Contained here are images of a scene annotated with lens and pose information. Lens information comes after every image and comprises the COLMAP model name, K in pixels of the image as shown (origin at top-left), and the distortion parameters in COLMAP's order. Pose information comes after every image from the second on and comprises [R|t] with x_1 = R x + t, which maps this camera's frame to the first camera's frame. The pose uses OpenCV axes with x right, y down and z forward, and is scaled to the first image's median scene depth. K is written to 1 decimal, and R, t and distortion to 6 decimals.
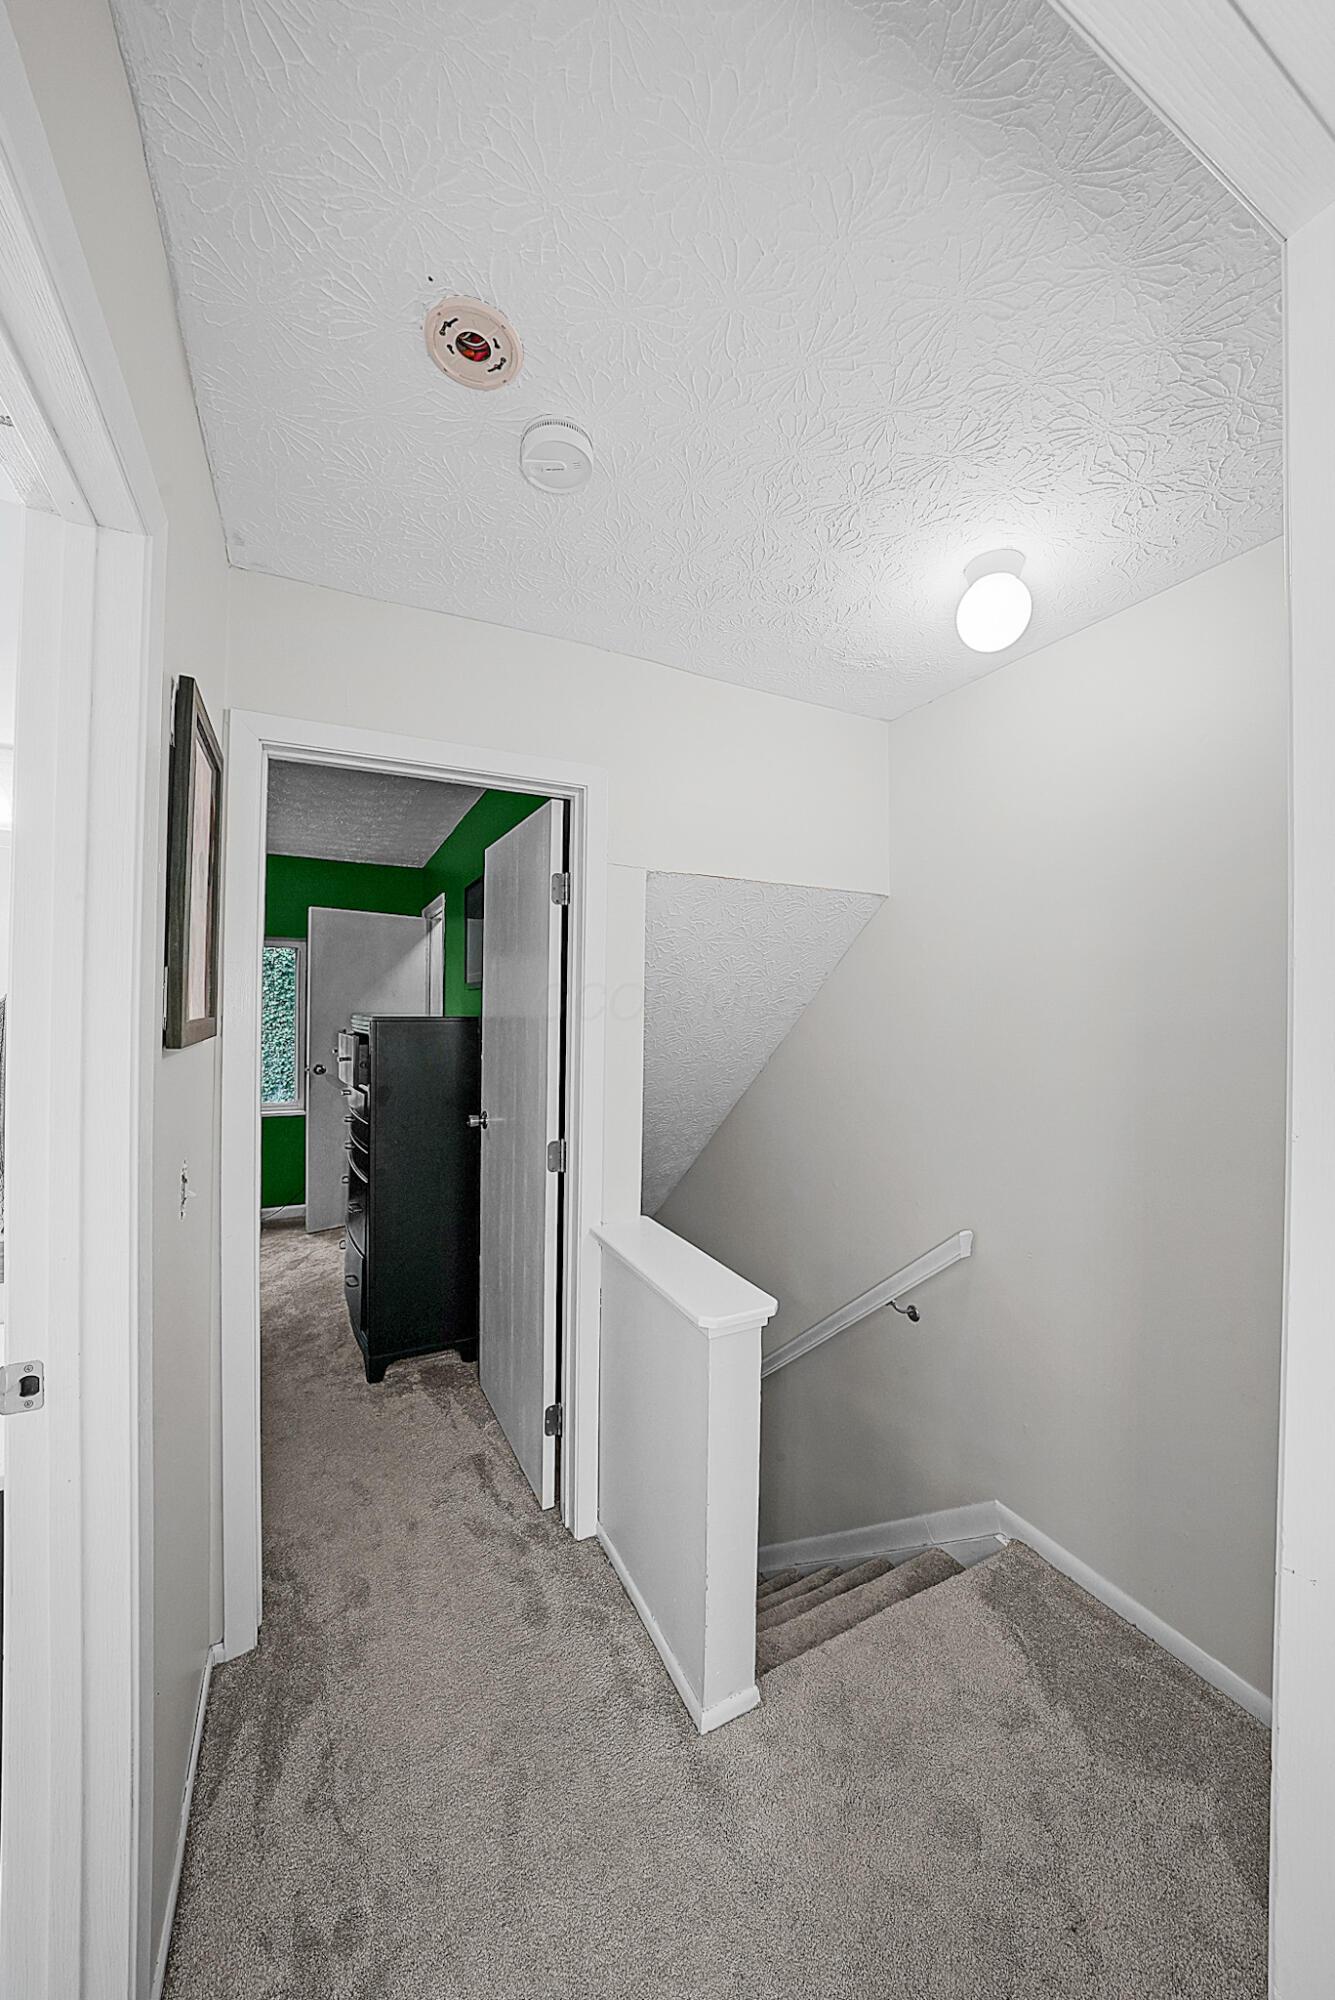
lens RADIAL K [[708.7, 0, 671.0], [0, 708.7, 1002.1], [0, 0, 1]] dist [-0.013901, 0.000097]
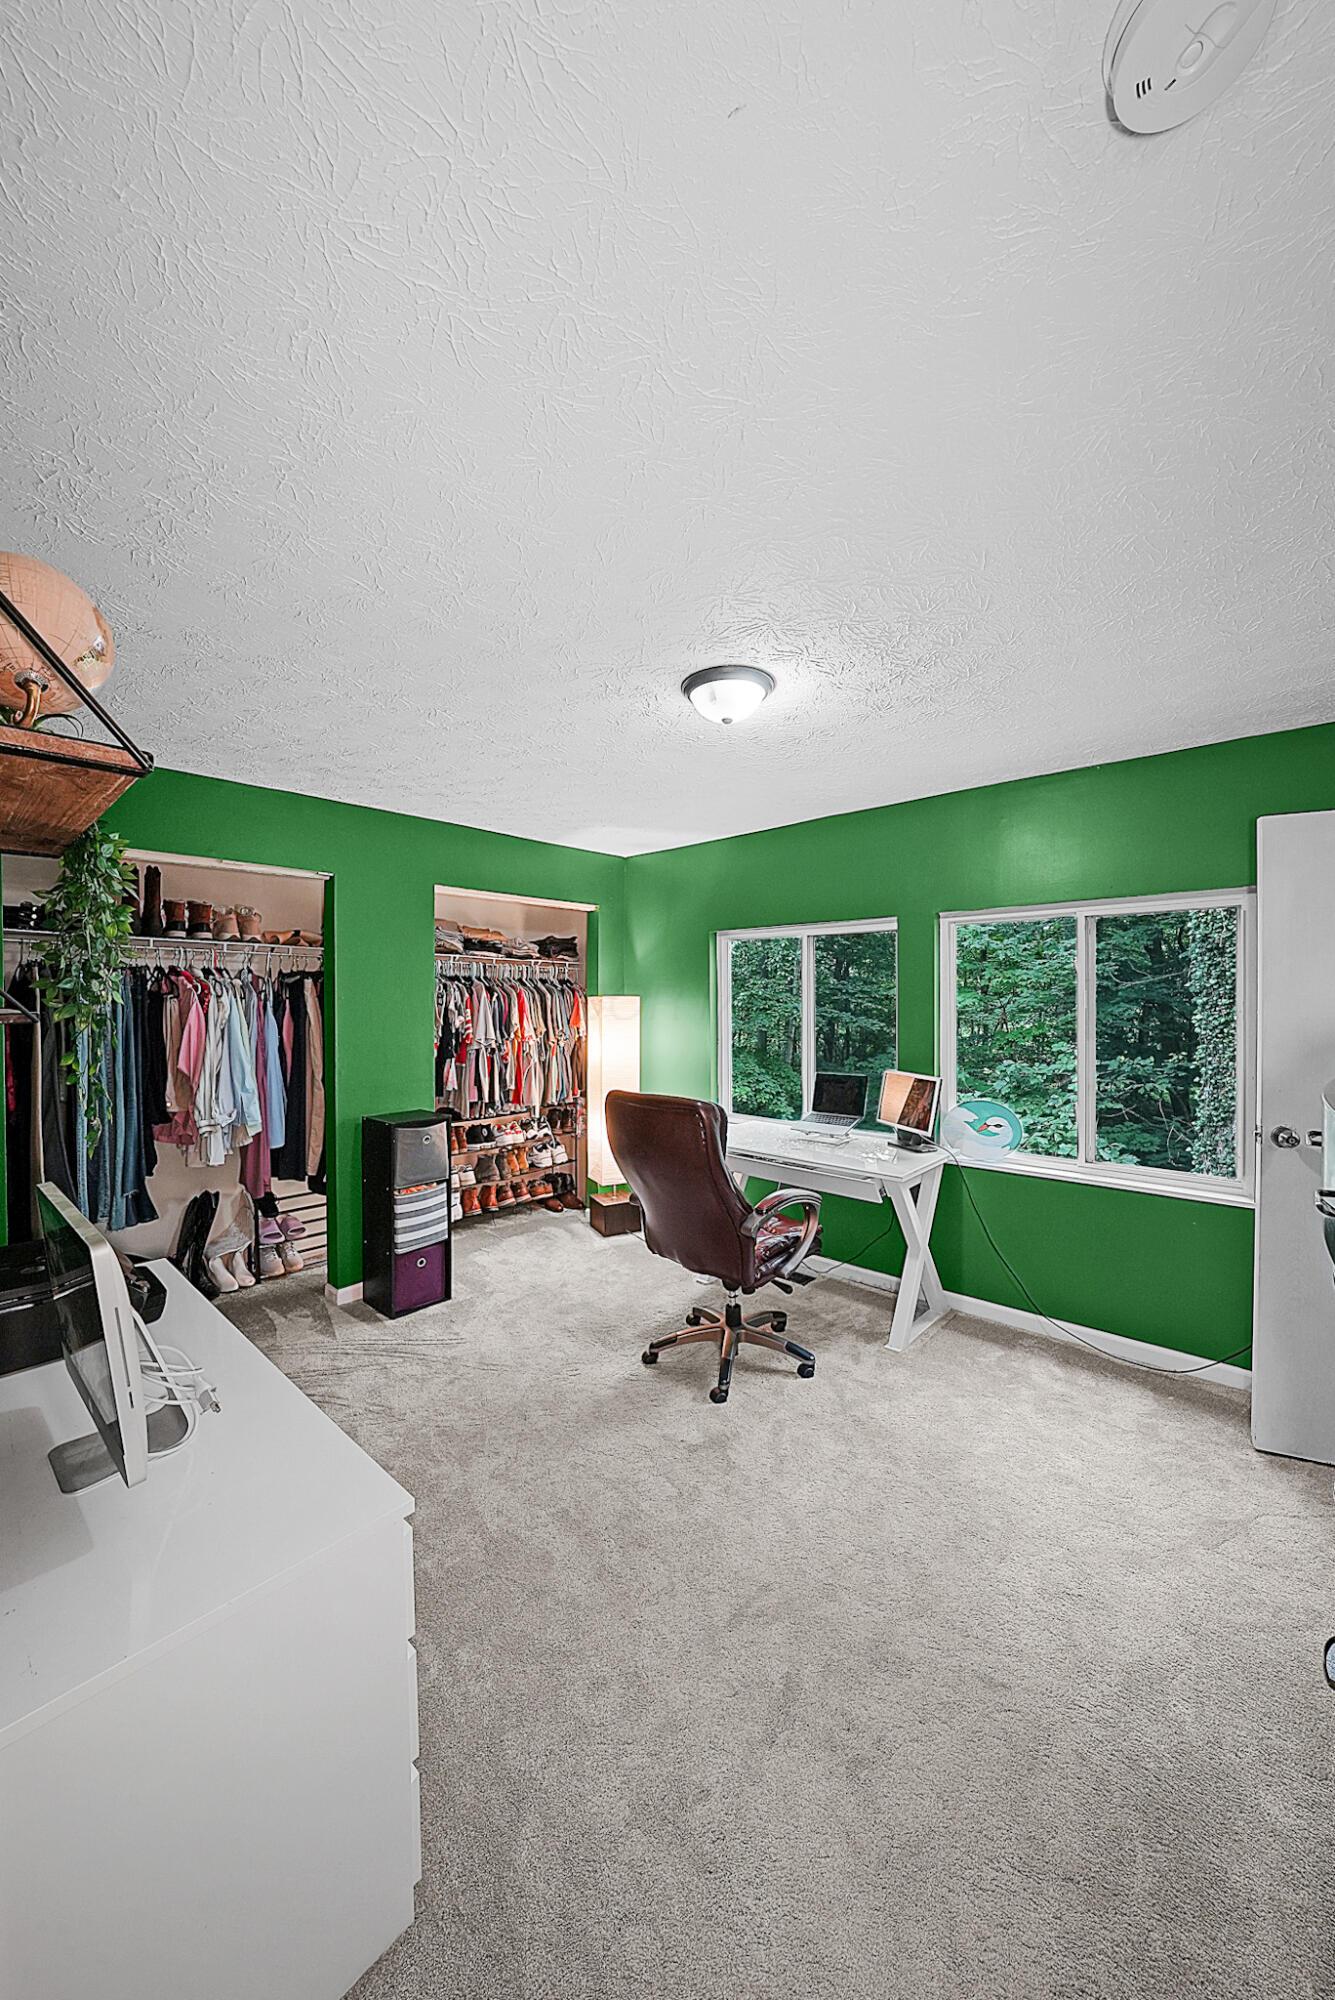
lens RADIAL K [[708.7, 0, 666.4], [0, 708.7, 1002.7], [0, 0, 1]] dist [-0.013901, 0.000097]
pose [[0.362545, -0.002358, -0.931963, -0.320639], [0.002789, 0.999995, -0.001445, -0.006197], [0.931962, -0.002076, 0.362550, 0.684477]]
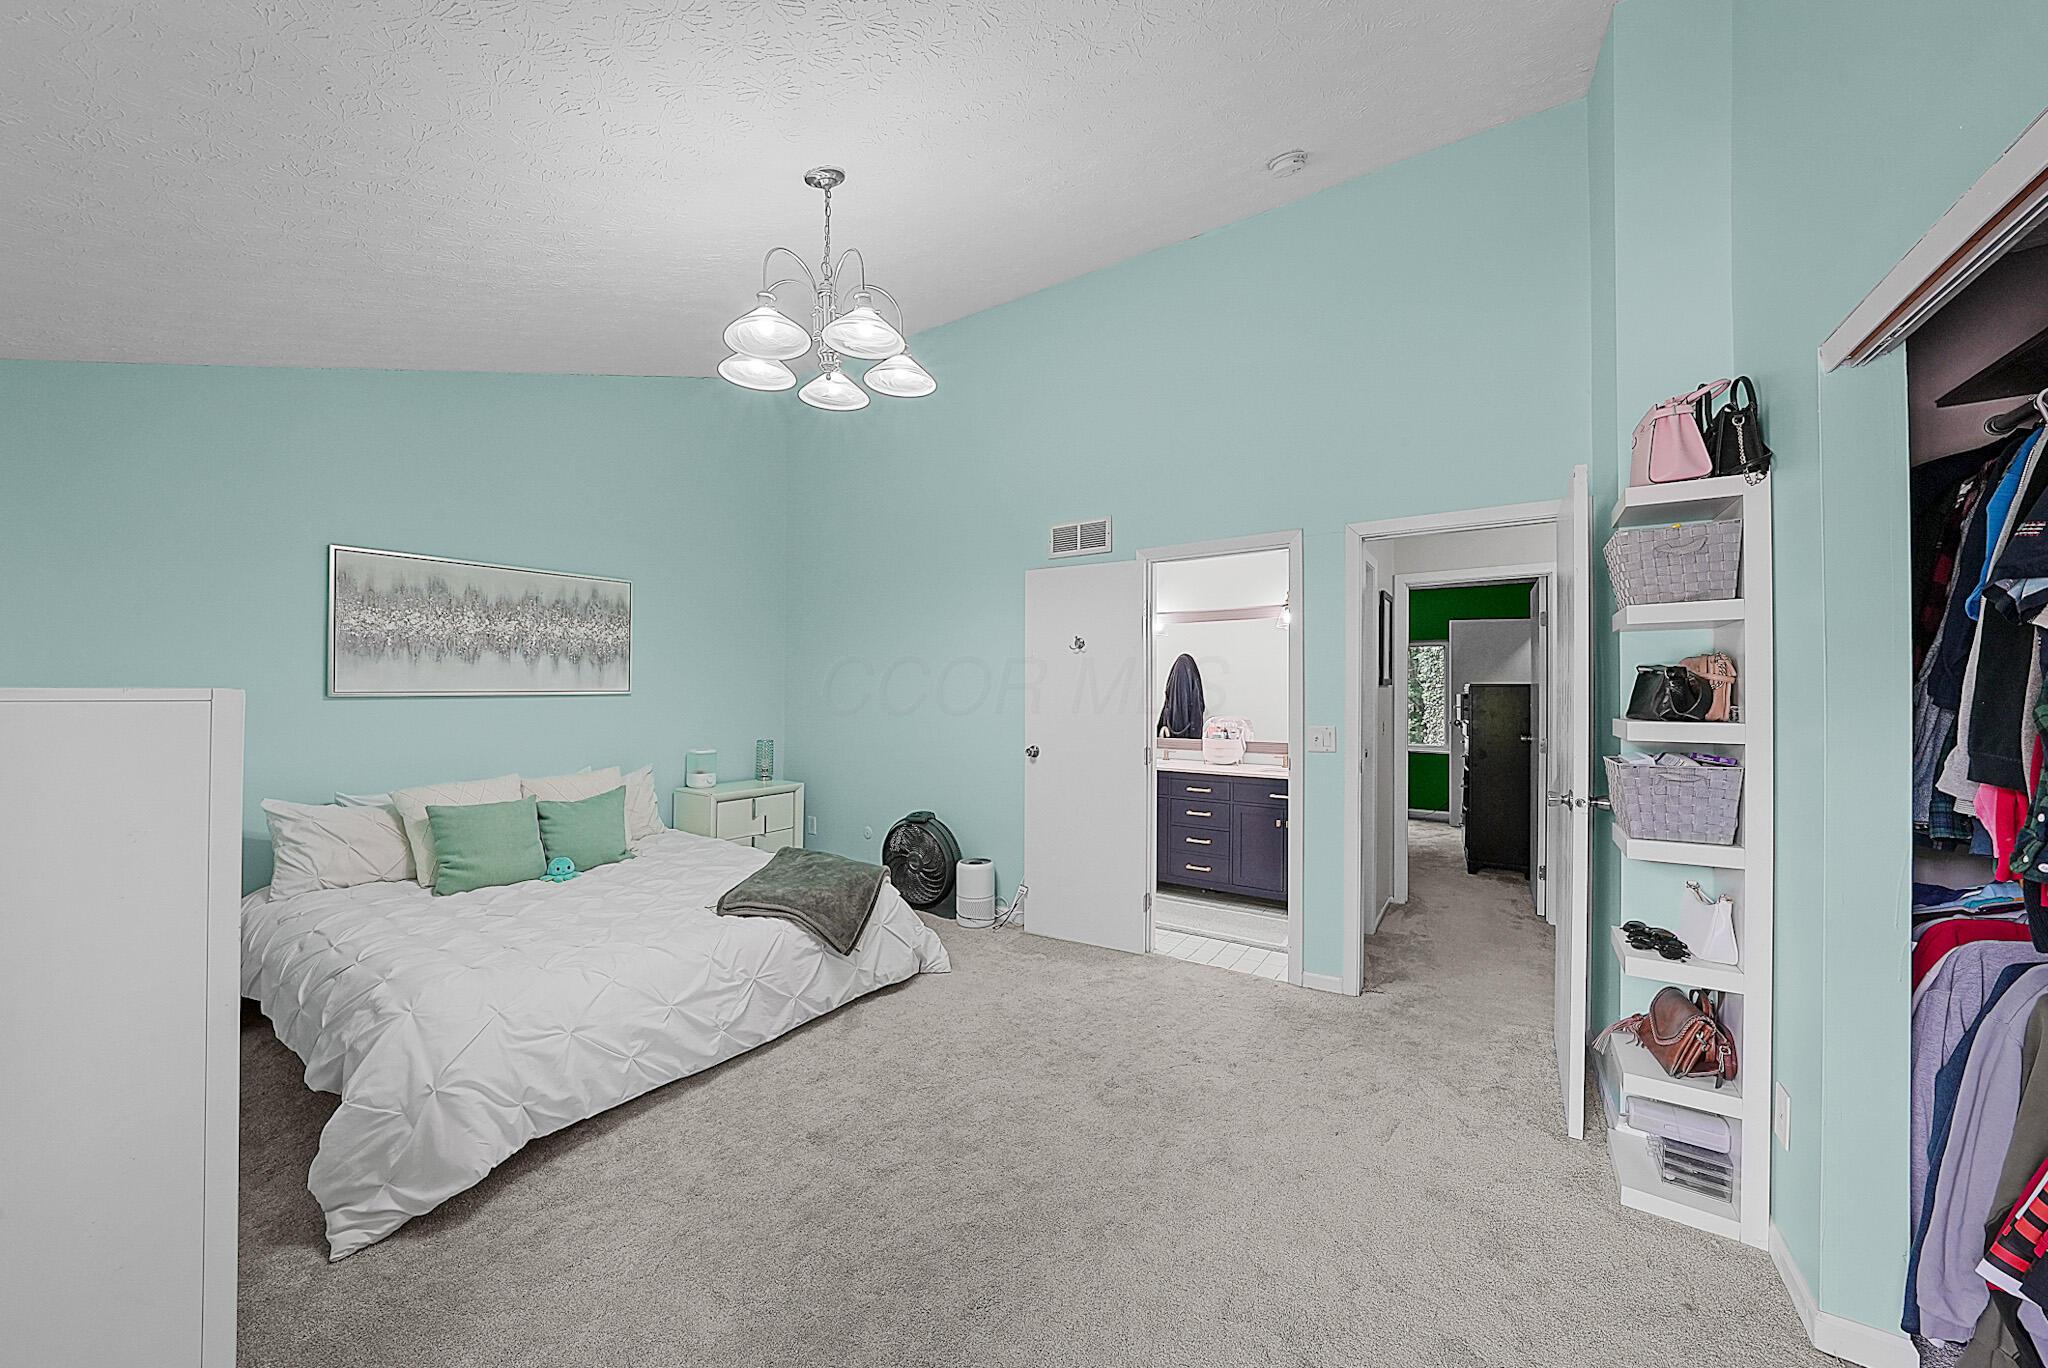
lens RADIAL K [[725.7, 0, 1019.0], [0, 725.7, 684.1], [0, 0, 1]] dist [-0.013901, 0.000097]
pose [[0.495705, -0.008723, -0.868447, 0.654587], [-0.000839, 0.999944, -0.010523, 0.039458], [0.868491, 0.005945, 0.495670, -1.006746]]
